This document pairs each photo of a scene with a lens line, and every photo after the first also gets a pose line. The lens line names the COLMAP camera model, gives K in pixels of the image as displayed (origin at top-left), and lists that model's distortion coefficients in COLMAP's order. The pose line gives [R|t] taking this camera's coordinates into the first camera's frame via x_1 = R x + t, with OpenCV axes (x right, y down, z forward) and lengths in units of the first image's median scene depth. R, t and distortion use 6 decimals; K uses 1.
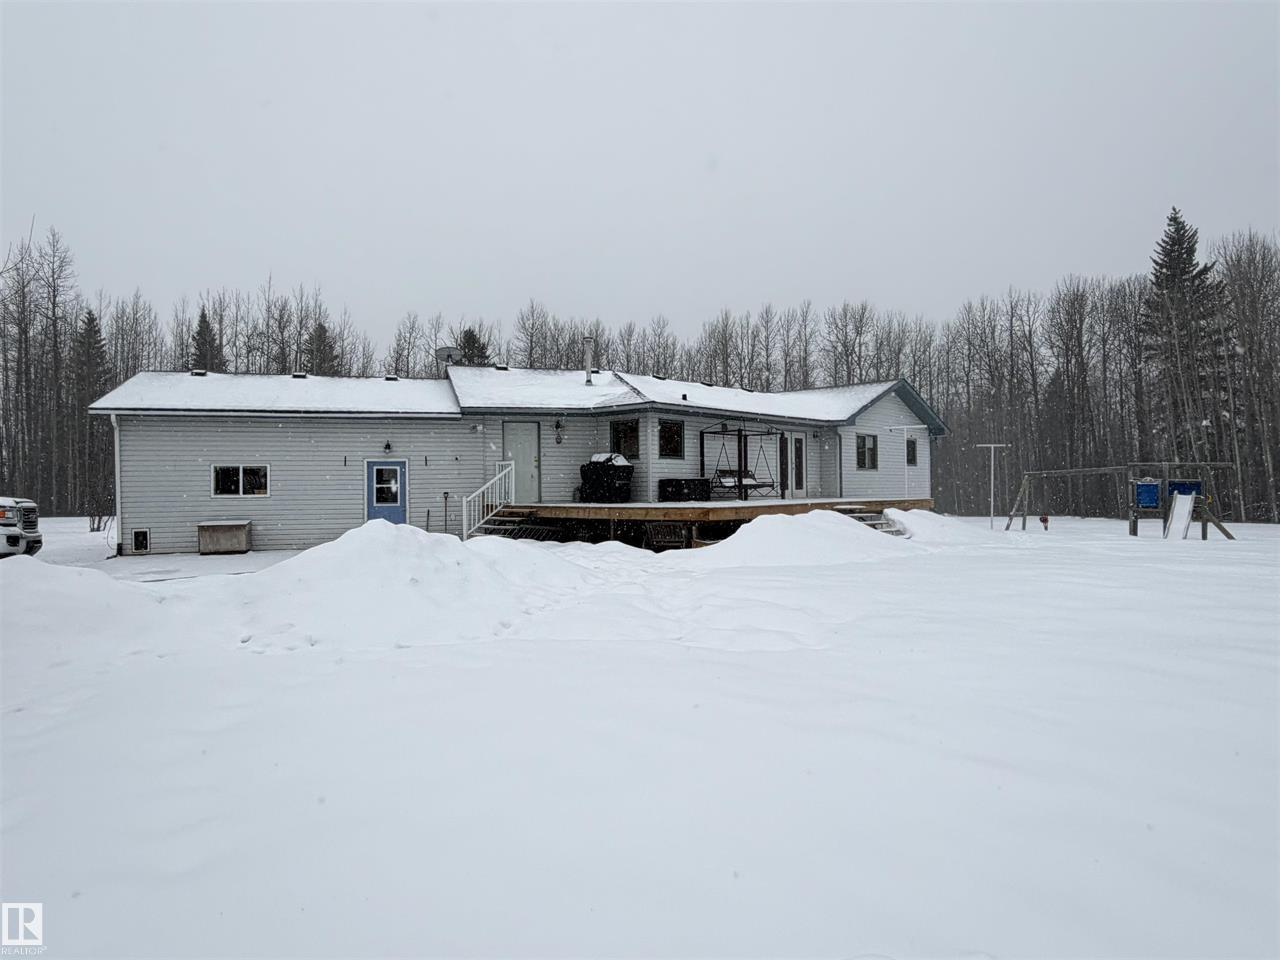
lens RADIAL K [[835.8, 0, 640.0], [0, 835.8, 480.0], [0, 0, 1]] dist [-0.011705, 0.000699]
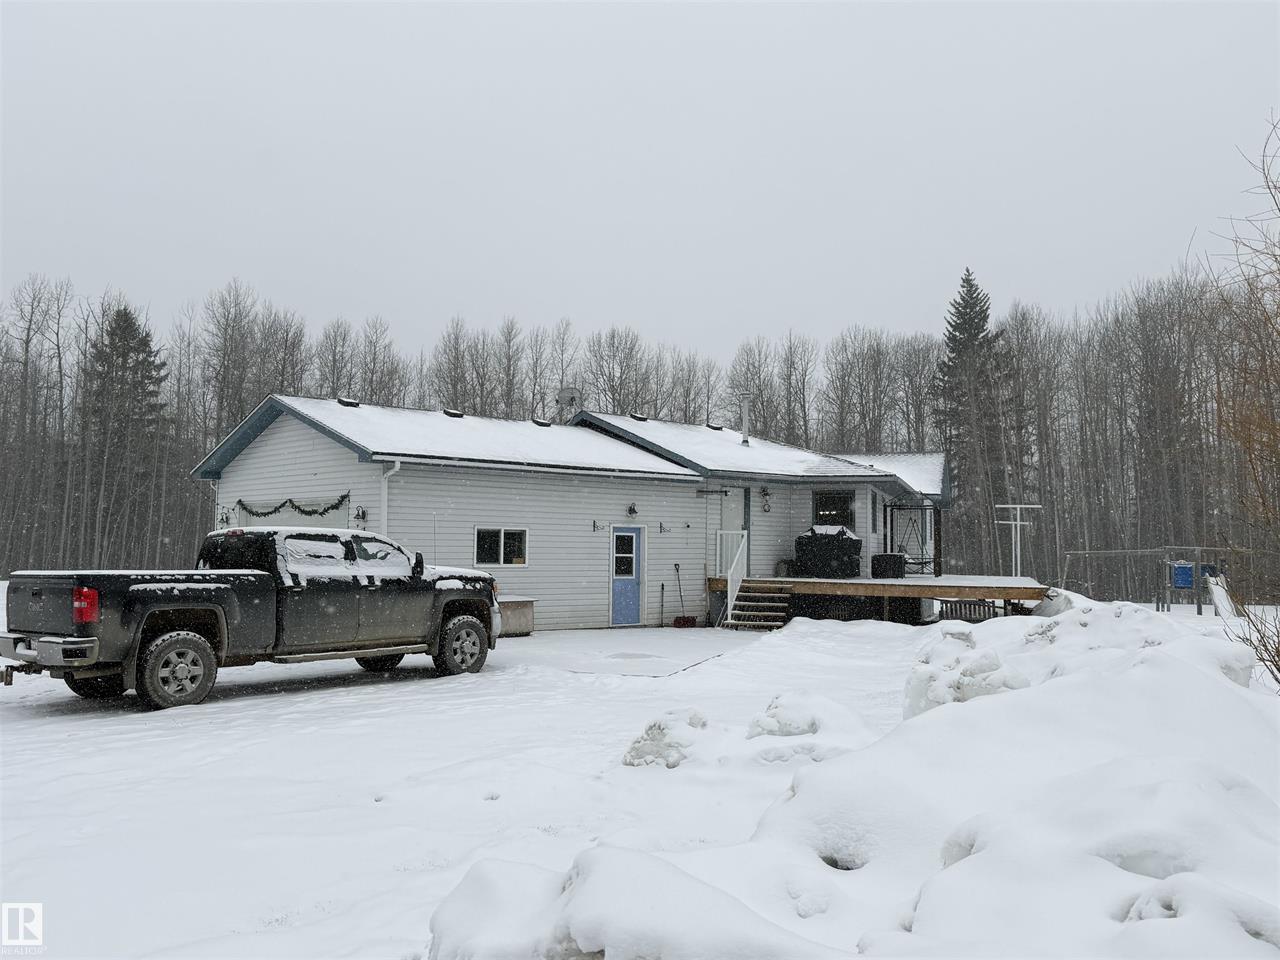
lens RADIAL K [[1117.9, 0, 640.0], [0, 1117.9, 480.0], [0, 0, 1]] dist [0.071723, -0.000673]
pose [[0.909485, 0.048474, 0.412902, -0.732785], [-0.028452, 0.998108, -0.054505, -0.007807], [-0.414763, 0.037824, 0.909143, -0.059534]]
